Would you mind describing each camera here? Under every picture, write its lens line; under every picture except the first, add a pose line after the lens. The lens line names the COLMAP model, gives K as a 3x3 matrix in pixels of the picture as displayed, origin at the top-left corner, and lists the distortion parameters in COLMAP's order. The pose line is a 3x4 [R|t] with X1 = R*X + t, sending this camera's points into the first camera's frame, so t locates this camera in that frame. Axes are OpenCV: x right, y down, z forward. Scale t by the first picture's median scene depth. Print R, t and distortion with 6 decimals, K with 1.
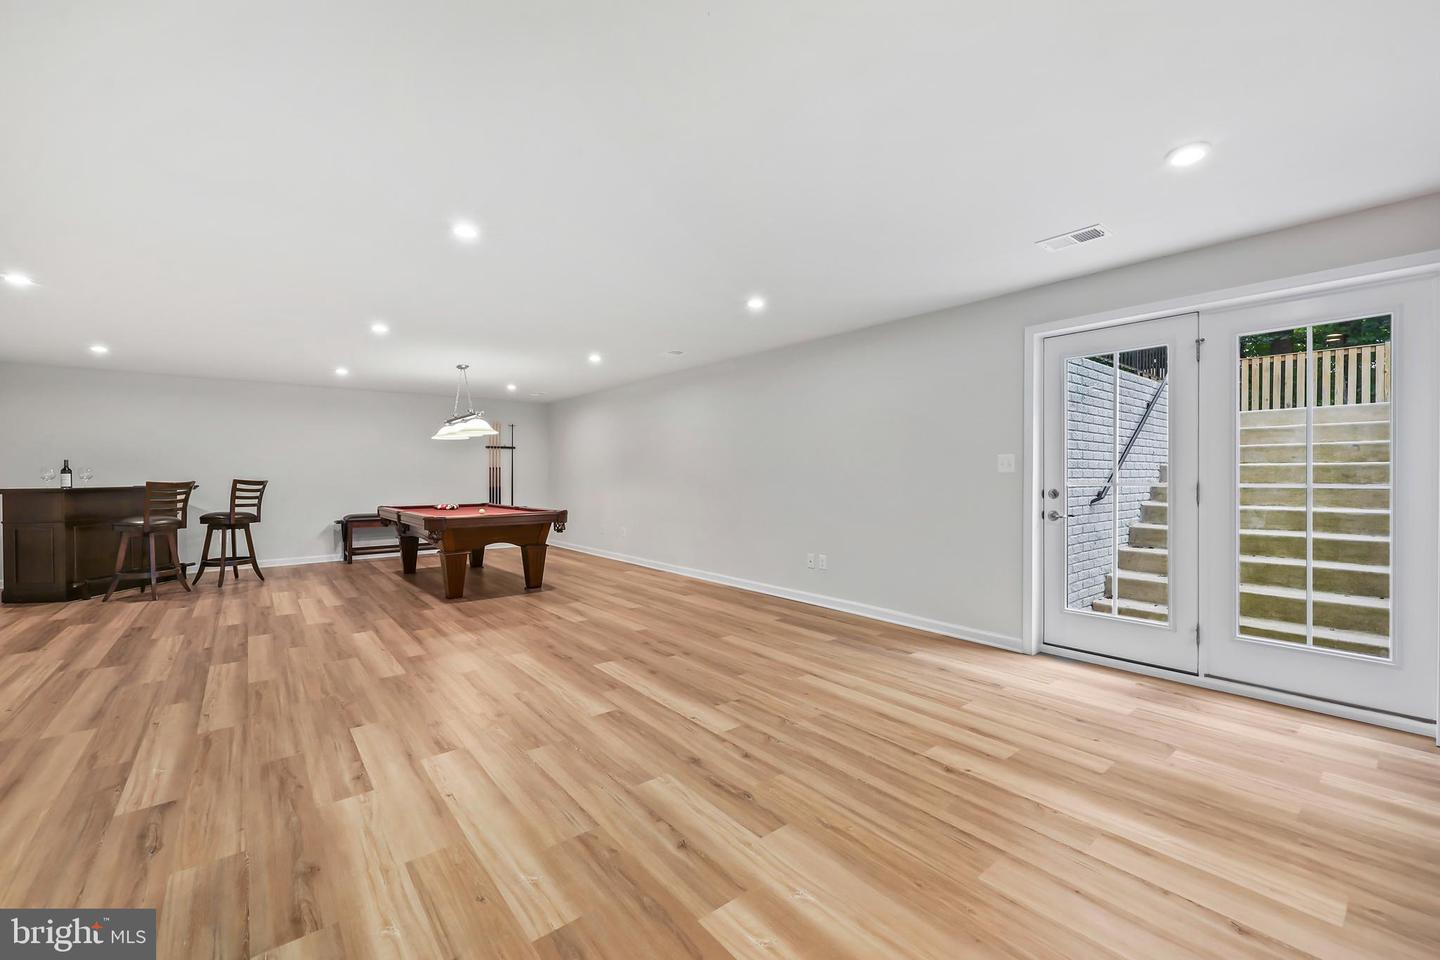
lens RADIAL K [[586.3, 0, 720.0], [0, 586.3, 480.0], [0, 0, 1]] dist [-0.001518, -0.000522]
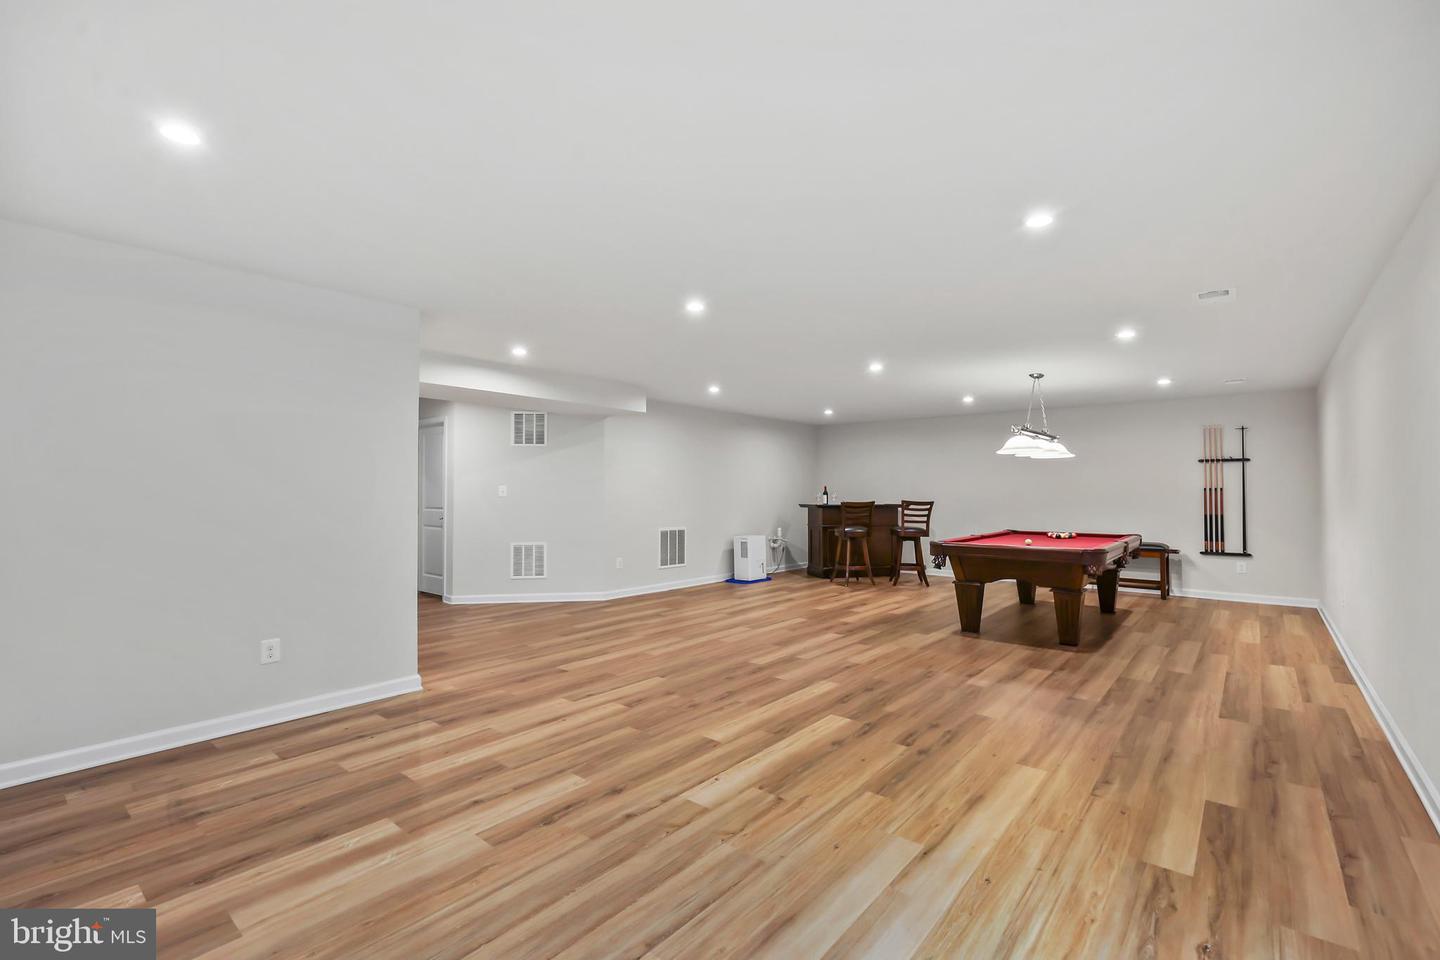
lens RADIAL K [[636.7, 0, 720.0], [0, 636.7, 480.0], [0, 0, 1]] dist [-0.004504, -0.000637]
pose [[0.195538, -0.017423, -0.980541, 0.783110], [-0.012133, 0.999723, -0.020183, -0.022438], [0.980621, 0.015844, 0.195272, 0.702857]]
